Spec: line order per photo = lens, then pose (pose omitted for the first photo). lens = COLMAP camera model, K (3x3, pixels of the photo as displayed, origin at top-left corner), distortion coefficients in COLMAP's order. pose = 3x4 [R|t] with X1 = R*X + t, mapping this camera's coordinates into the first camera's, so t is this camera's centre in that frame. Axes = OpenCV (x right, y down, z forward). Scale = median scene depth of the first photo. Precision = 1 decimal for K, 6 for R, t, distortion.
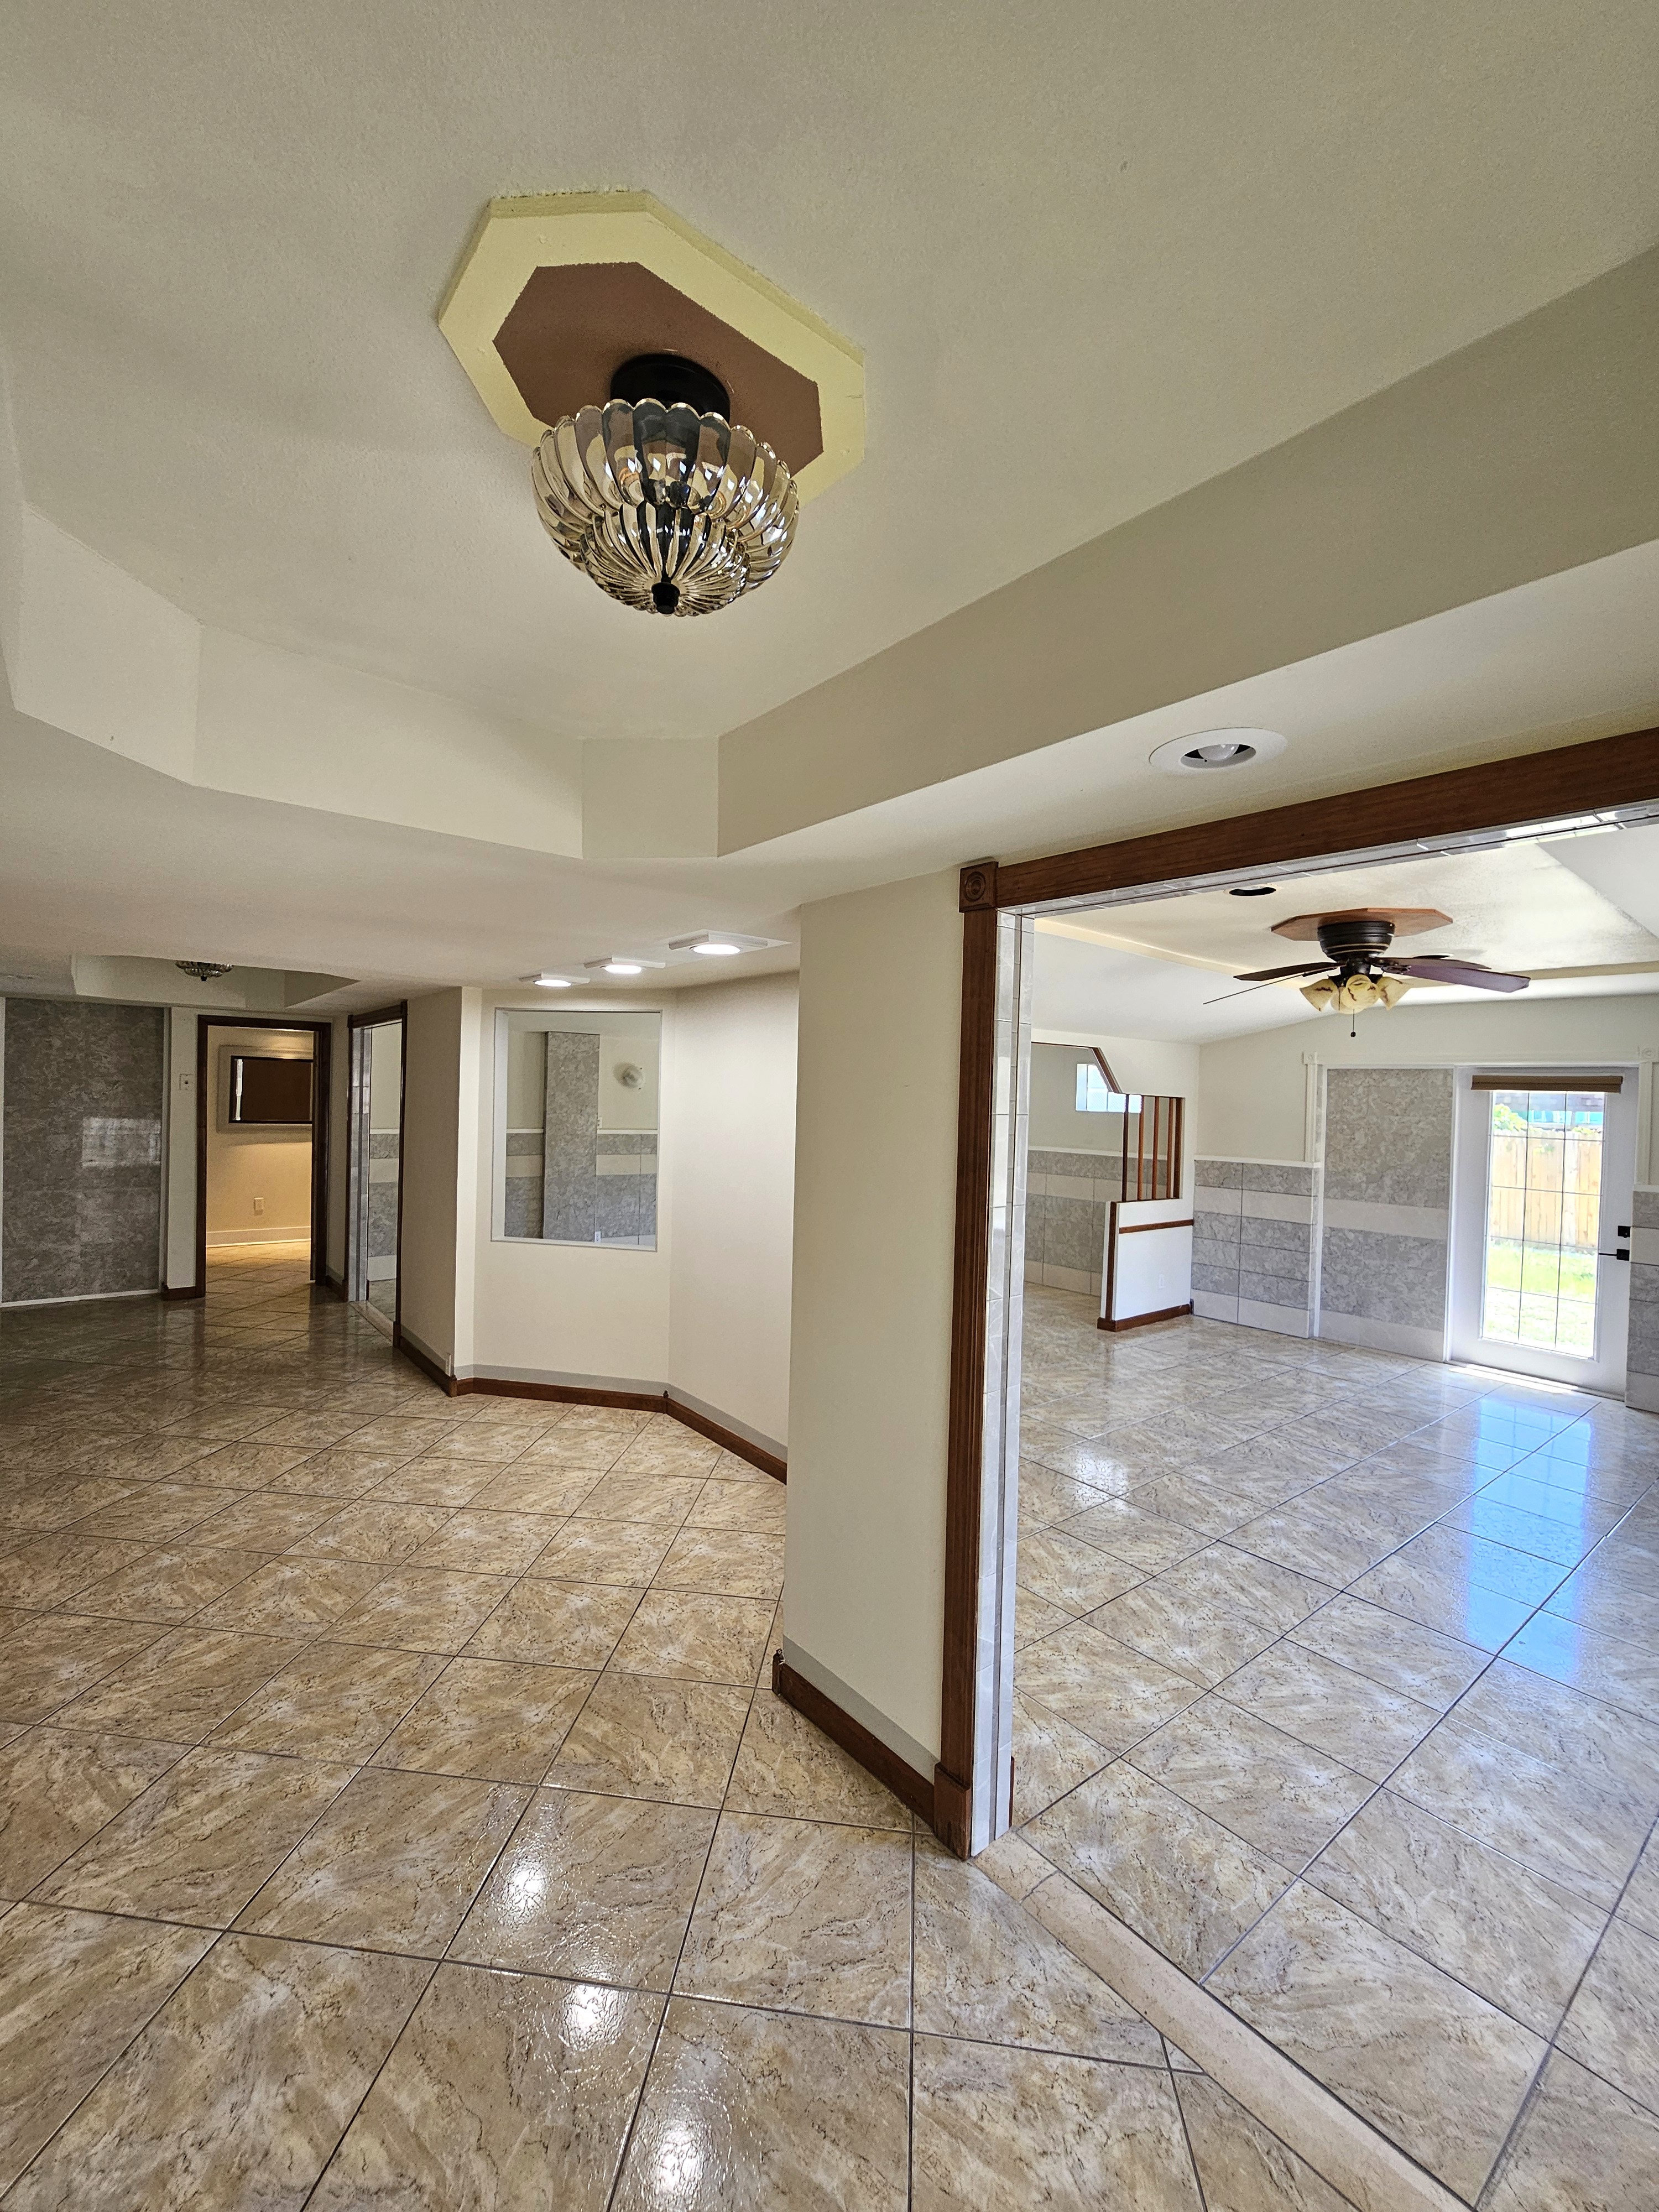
lens RADIAL K [[914.9, 0, 814.0], [0, 914.9, 1109.2], [0, 0, 1]] dist [-0.006185, 0.000992]
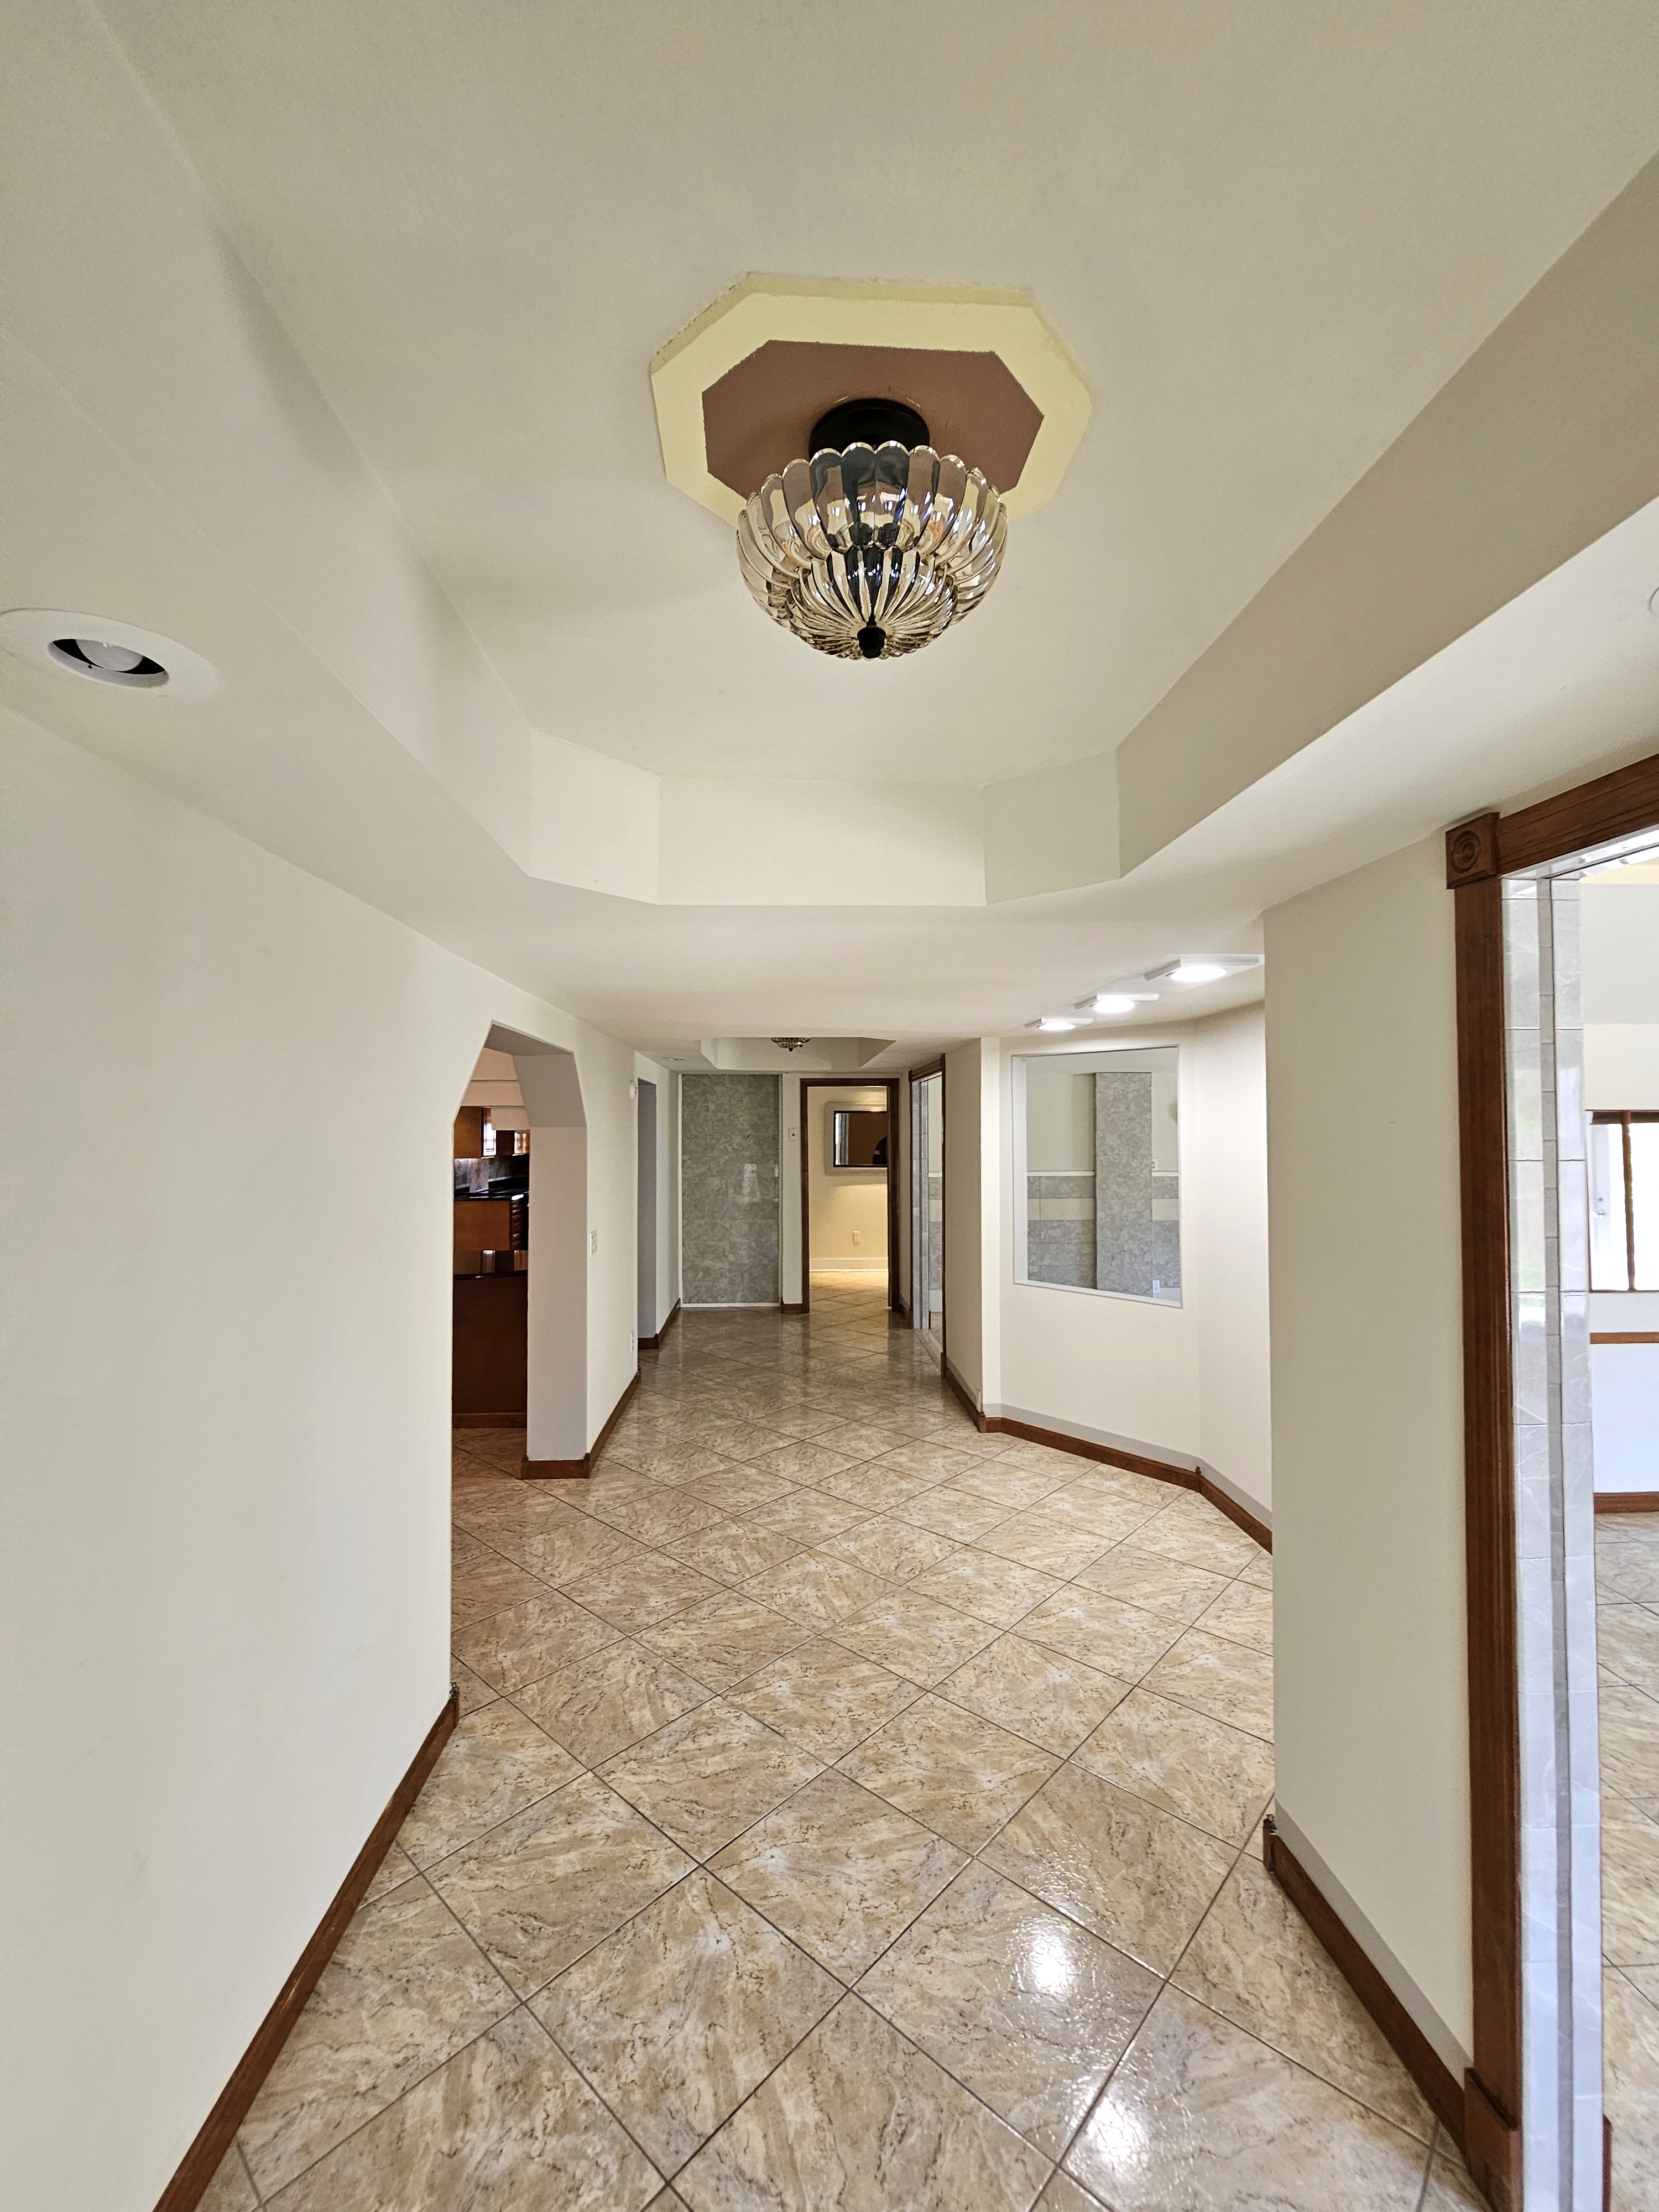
lens RADIAL K [[914.9, 0, 825.5], [0, 914.9, 1107.7], [0, 0, 1]] dist [-0.006185, 0.000992]
pose [[0.802276, -0.041196, -0.595530, 0.120790], [0.014262, 0.998654, -0.049870, -0.004986], [0.596783, 0.031516, 0.801783, 0.068605]]
